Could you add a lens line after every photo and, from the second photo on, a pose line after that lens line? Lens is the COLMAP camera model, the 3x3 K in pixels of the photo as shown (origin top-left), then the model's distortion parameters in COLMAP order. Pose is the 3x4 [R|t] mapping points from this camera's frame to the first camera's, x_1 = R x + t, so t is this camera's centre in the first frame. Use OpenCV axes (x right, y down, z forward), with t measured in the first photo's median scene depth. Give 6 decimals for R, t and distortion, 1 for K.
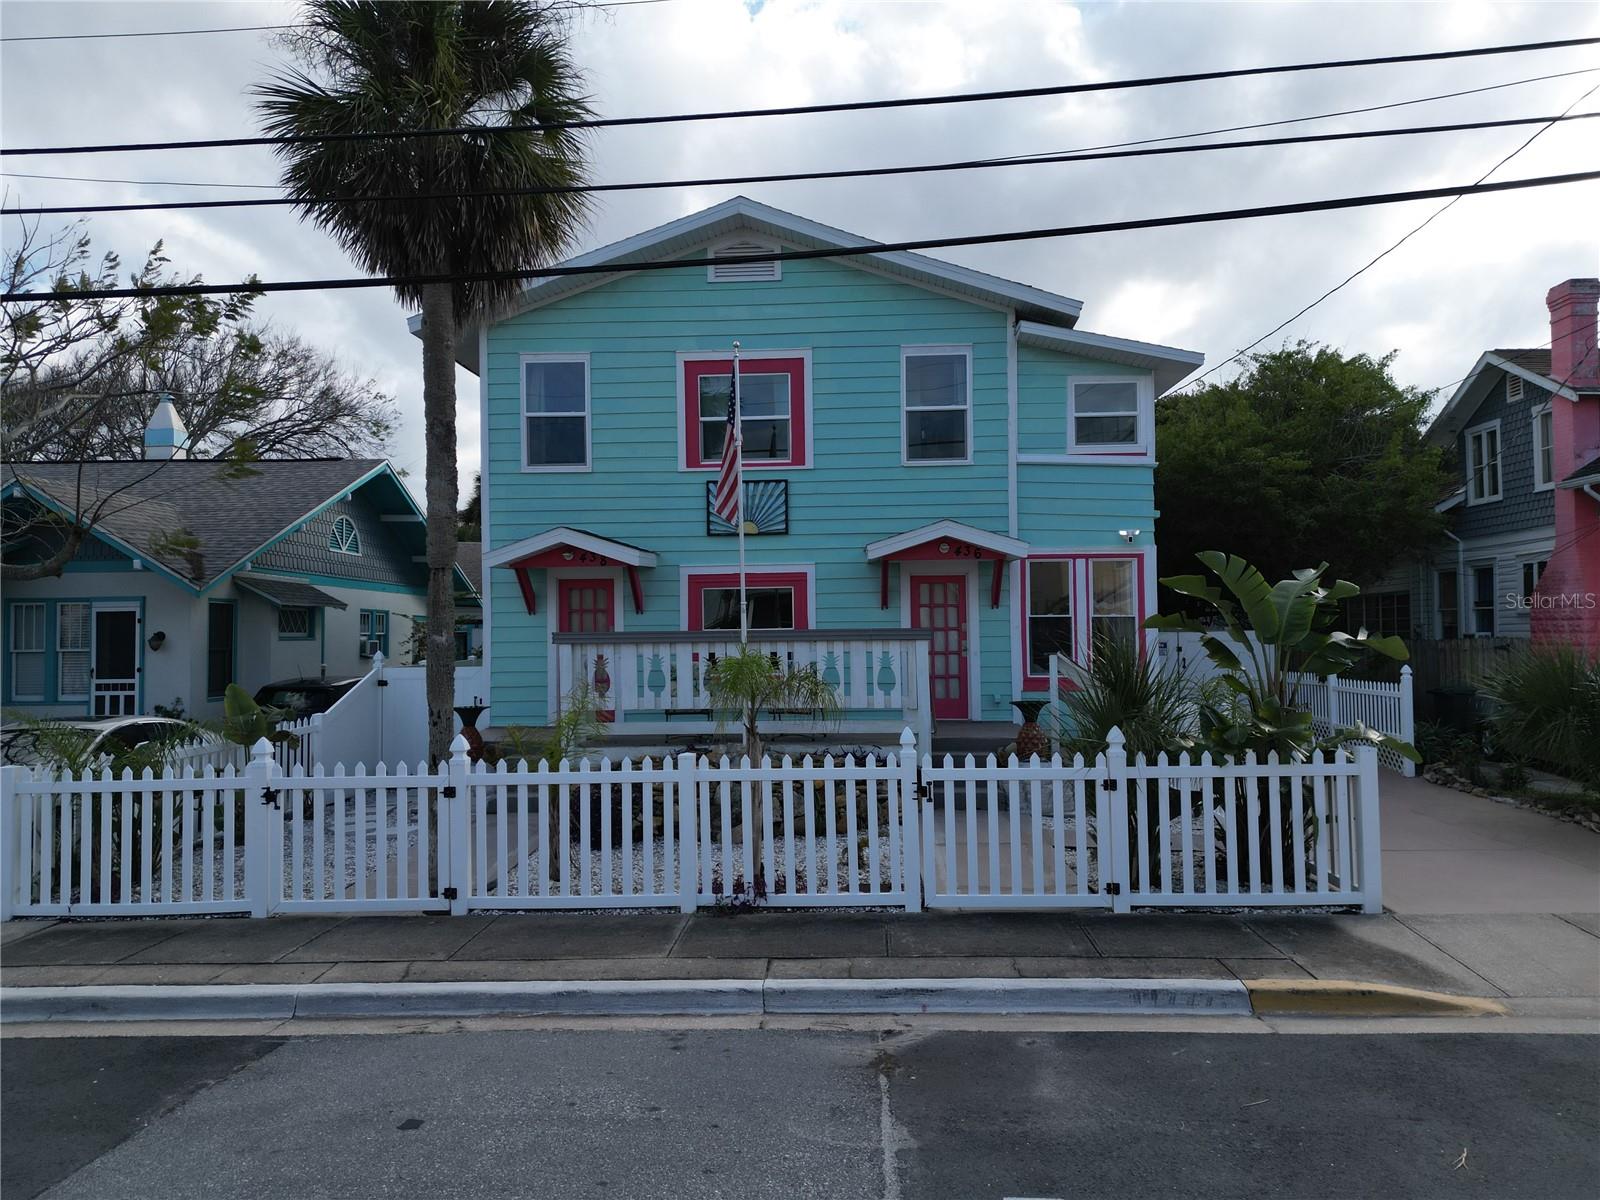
lens RADIAL K [[1122.1, 0, 799.5], [0, 1122.1, 602.8], [0, 0, 1]] dist [0.064744, -0.056623]
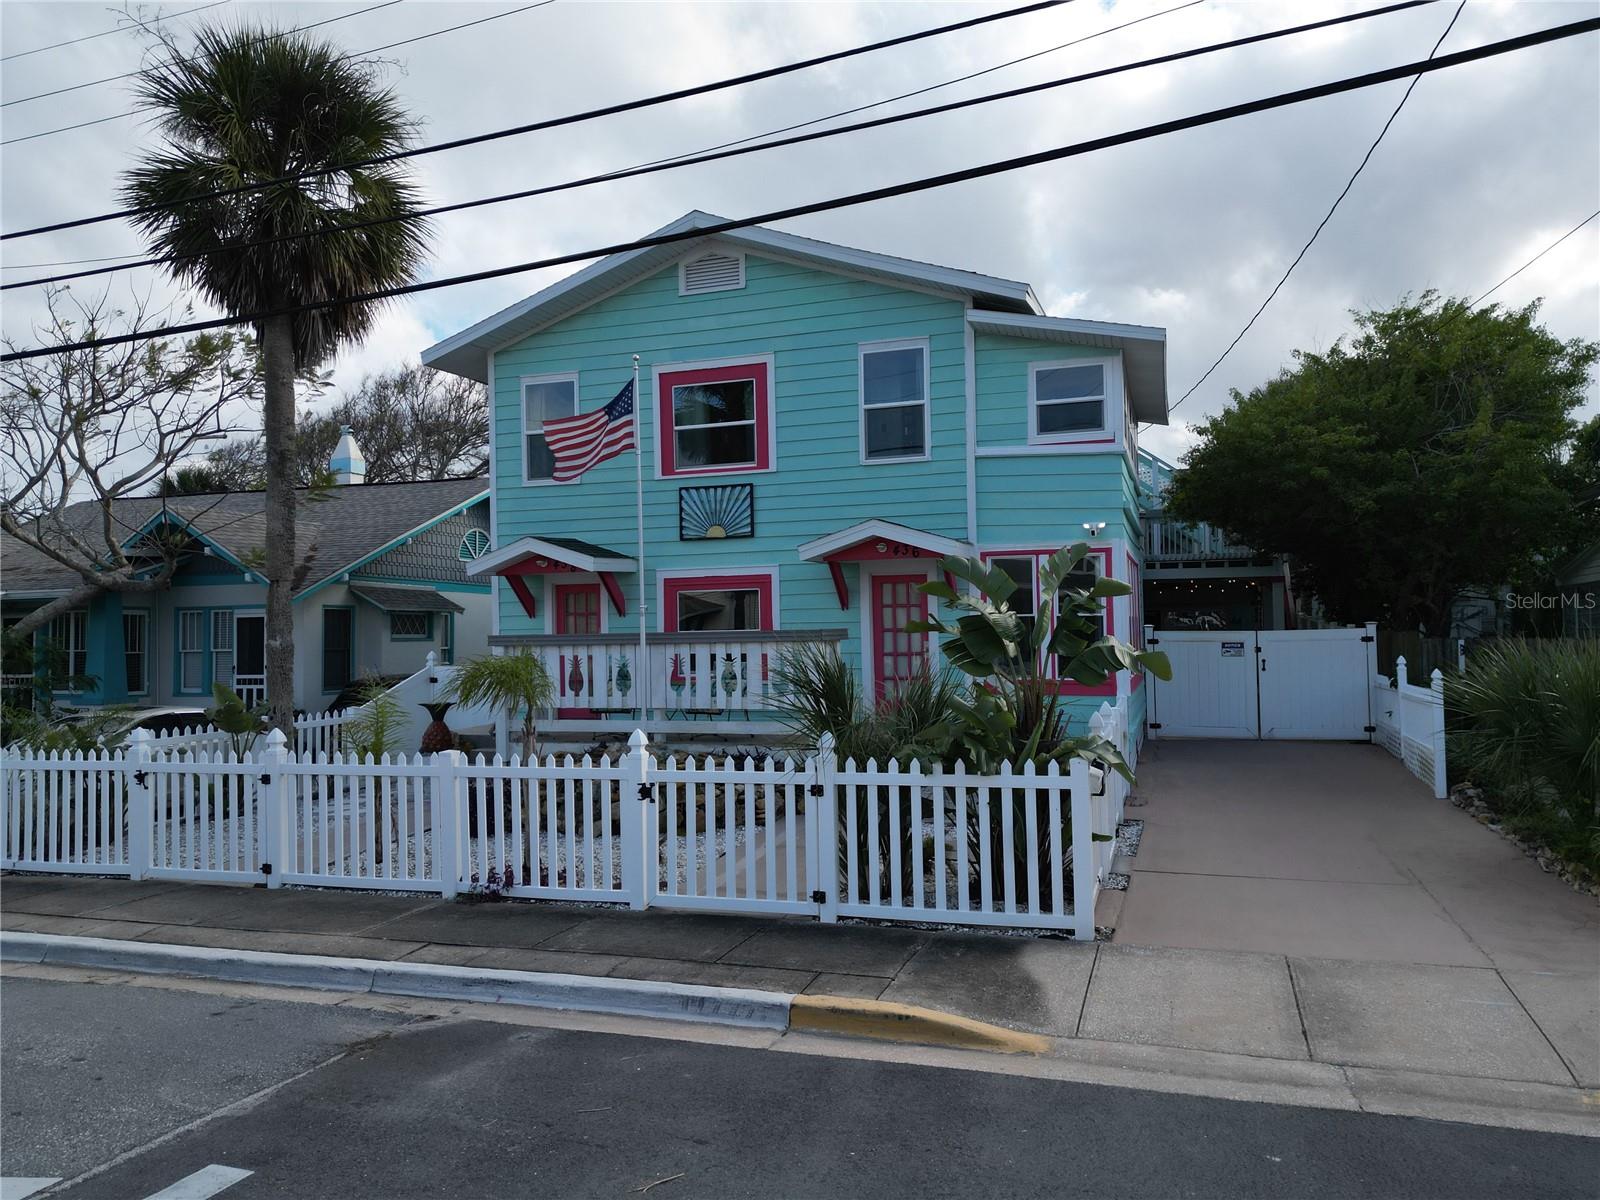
lens RADIAL K [[1122.5, 0, 797.7], [0, 1122.5, 599.2], [0, 0, 1]] dist [0.077040, -0.070474]
pose [[0.960679, -0.011918, -0.277404, 0.517089], [0.011586, 0.999929, -0.002834, -0.002328], [0.277418, -0.000492, 0.960749, 0.055588]]
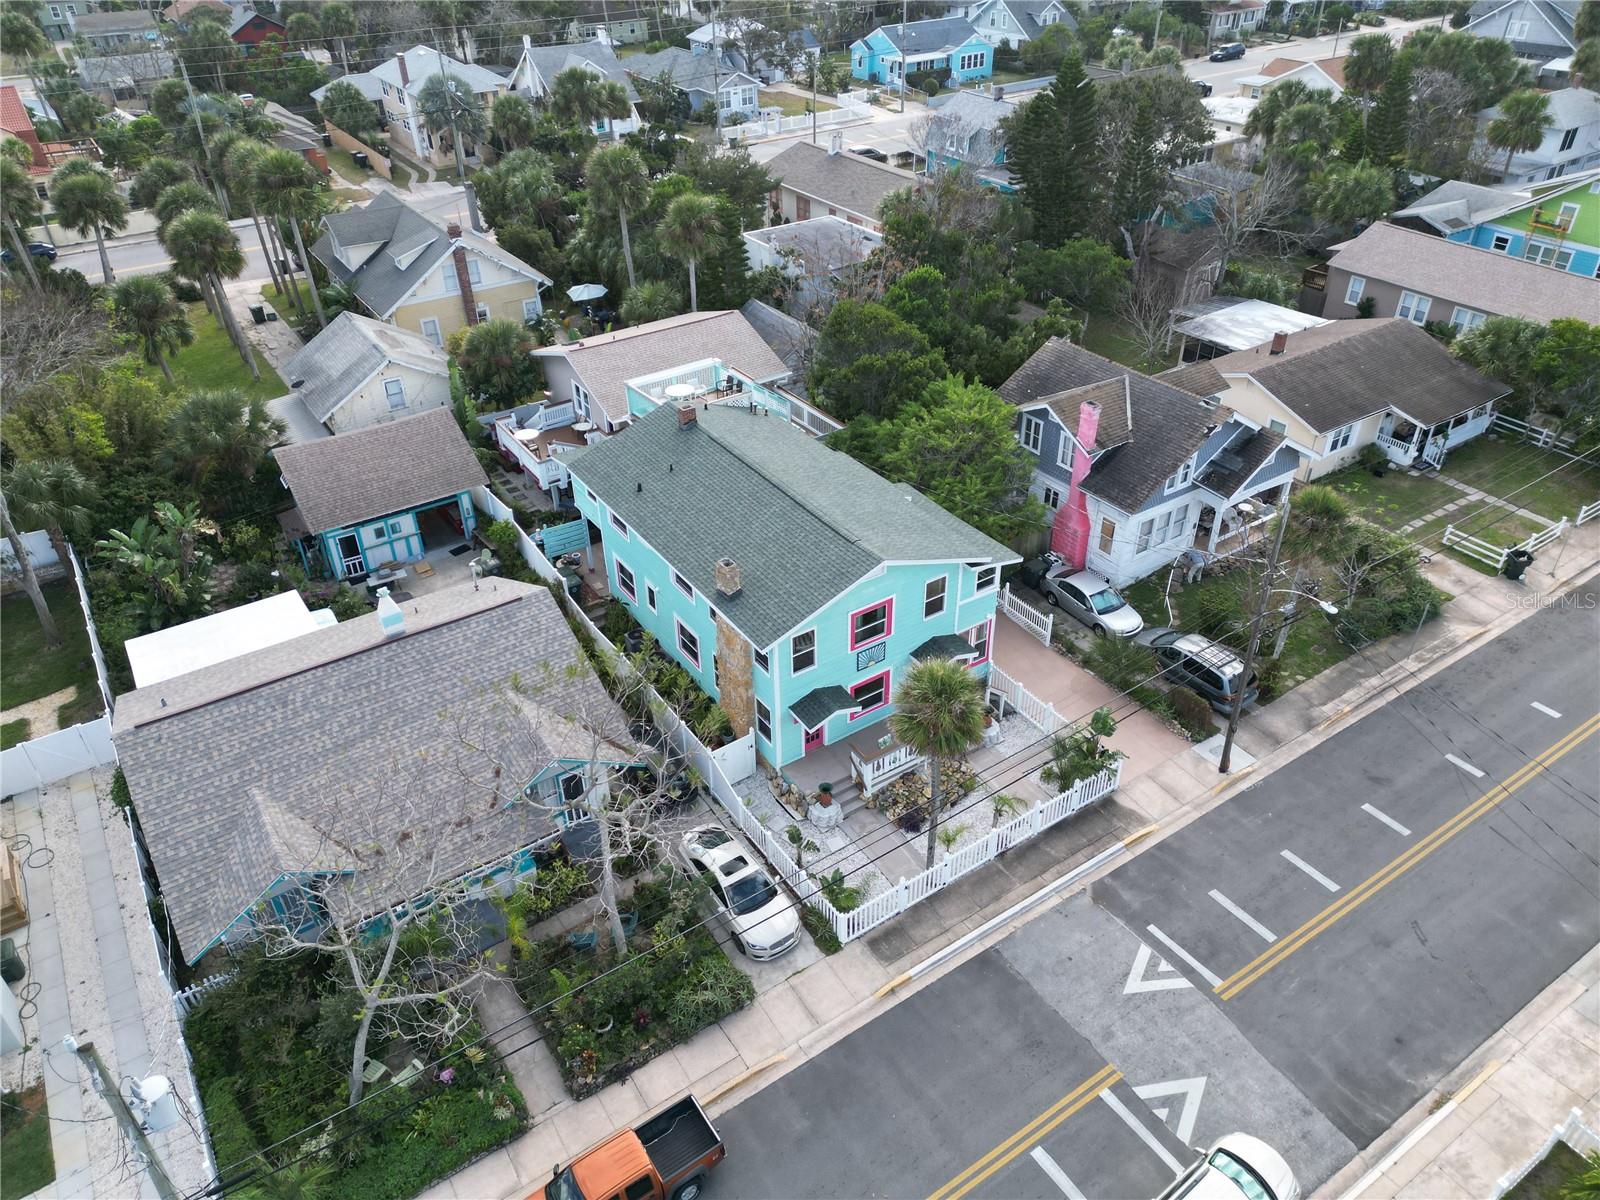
lens RADIAL K [[1122.5, 0, 797.7], [0, 1122.5, 599.2], [0, 0, 1]] dist [0.077040, -0.070474]
pose [[0.807812, -0.332809, 0.486496, -2.149740], [0.000883, 0.826034, 0.563619, -2.547373], [-0.589440, -0.454869, 0.667574, -0.733066]]
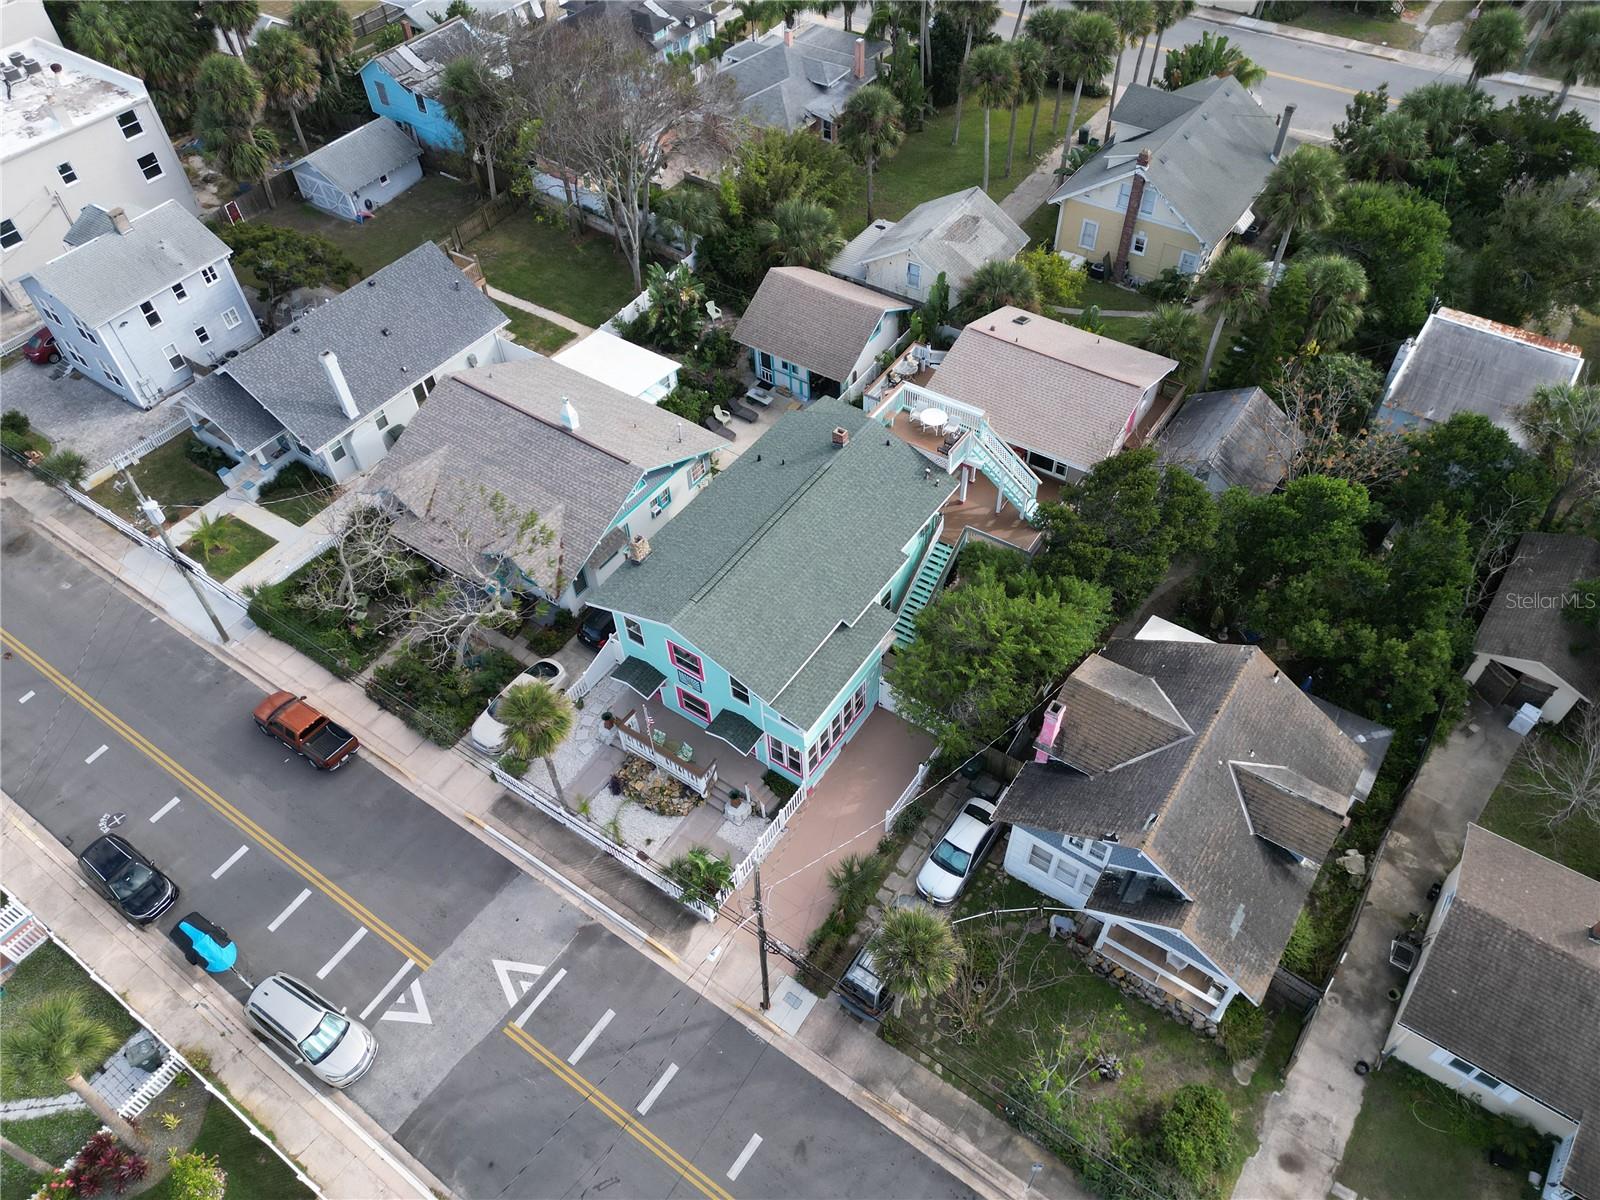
lens RADIAL K [[1122.5, 0, 797.7], [0, 1122.5, 599.2], [0, 0, 1]] dist [0.077040, -0.070474]
pose [[0.841622, 0.395260, -0.368025, 1.936407], [0.028593, 0.647876, 0.761209, -4.022085], [0.539310, -0.651173, 0.533965, -0.419968]]
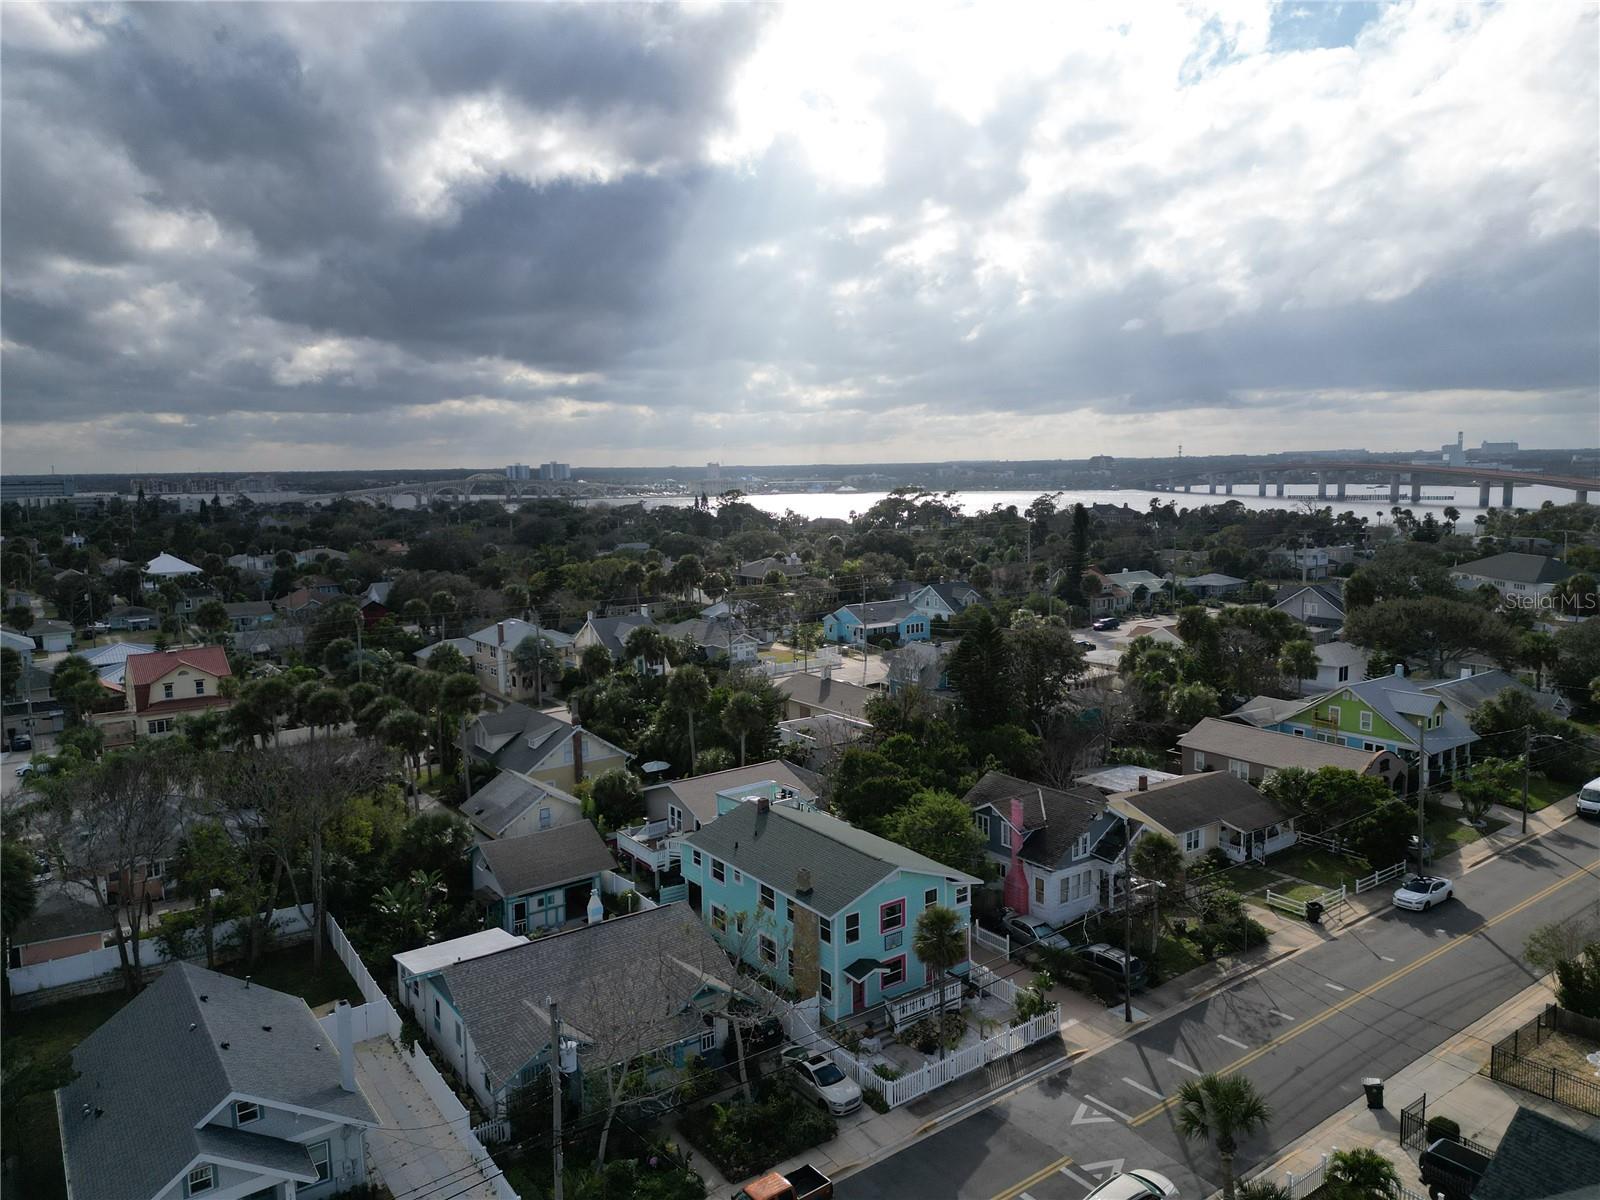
lens RADIAL K [[1122.5, 0, 797.7], [0, 1122.5, 599.2], [0, 0, 1]] dist [0.077040, -0.070474]
pose [[0.783075, -0.072229, 0.617719, -4.199314], [-0.001103, 0.993070, 0.117517, -2.742939], [-0.621926, -0.092706, 0.777569, -2.670504]]
